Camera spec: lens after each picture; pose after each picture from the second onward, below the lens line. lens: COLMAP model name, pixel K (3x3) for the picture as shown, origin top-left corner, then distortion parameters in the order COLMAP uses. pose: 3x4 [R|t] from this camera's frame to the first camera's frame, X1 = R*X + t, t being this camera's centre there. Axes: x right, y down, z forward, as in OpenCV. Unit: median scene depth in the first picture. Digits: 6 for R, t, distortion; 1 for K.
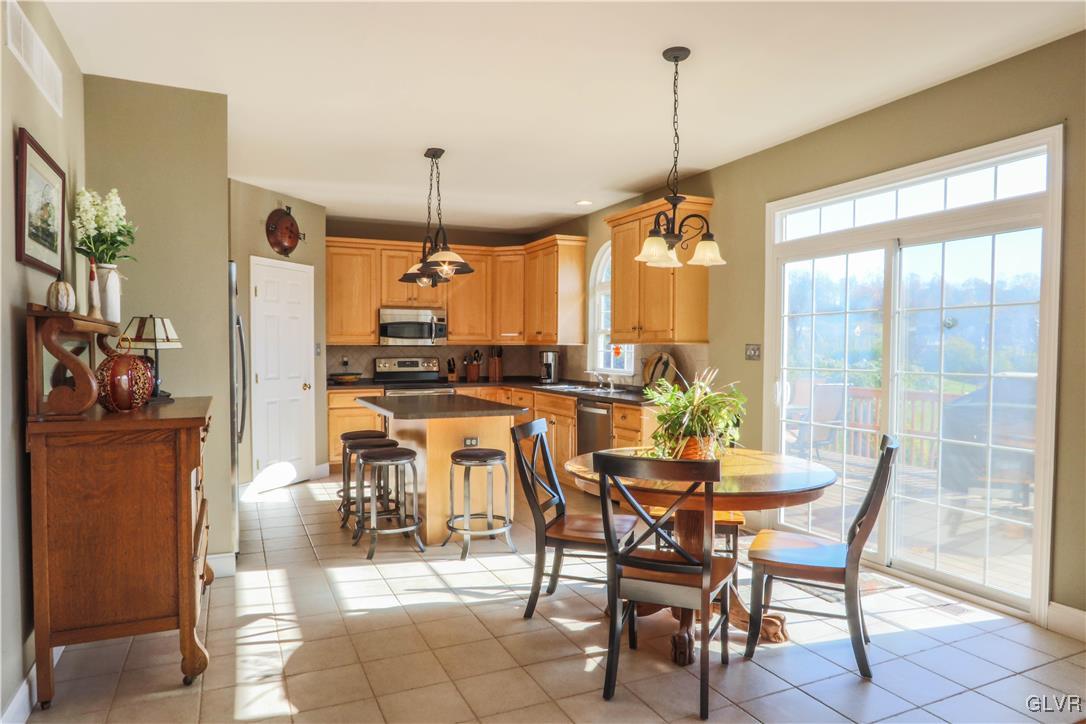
lens RADIAL K [[678.2, 0, 543.0], [0, 678.2, 362.0], [0, 0, 1]] dist [-0.004122, -0.000236]
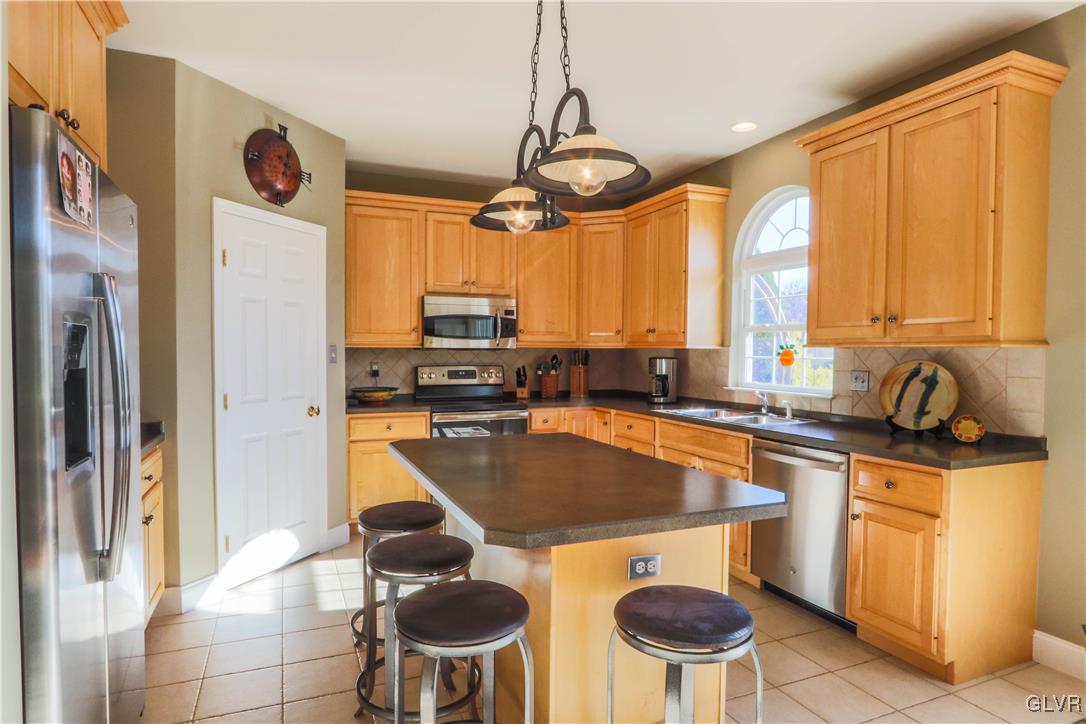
lens RADIAL K [[605.1, 0, 543.0], [0, 605.1, 362.0], [0, 0, 1]] dist [-0.001067, -0.000001]
pose [[0.999702, 0.003556, -0.024133, -0.104249], [-0.003644, 0.999987, -0.003594, -0.008639], [0.024120, 0.003681, 0.999702, 0.385210]]
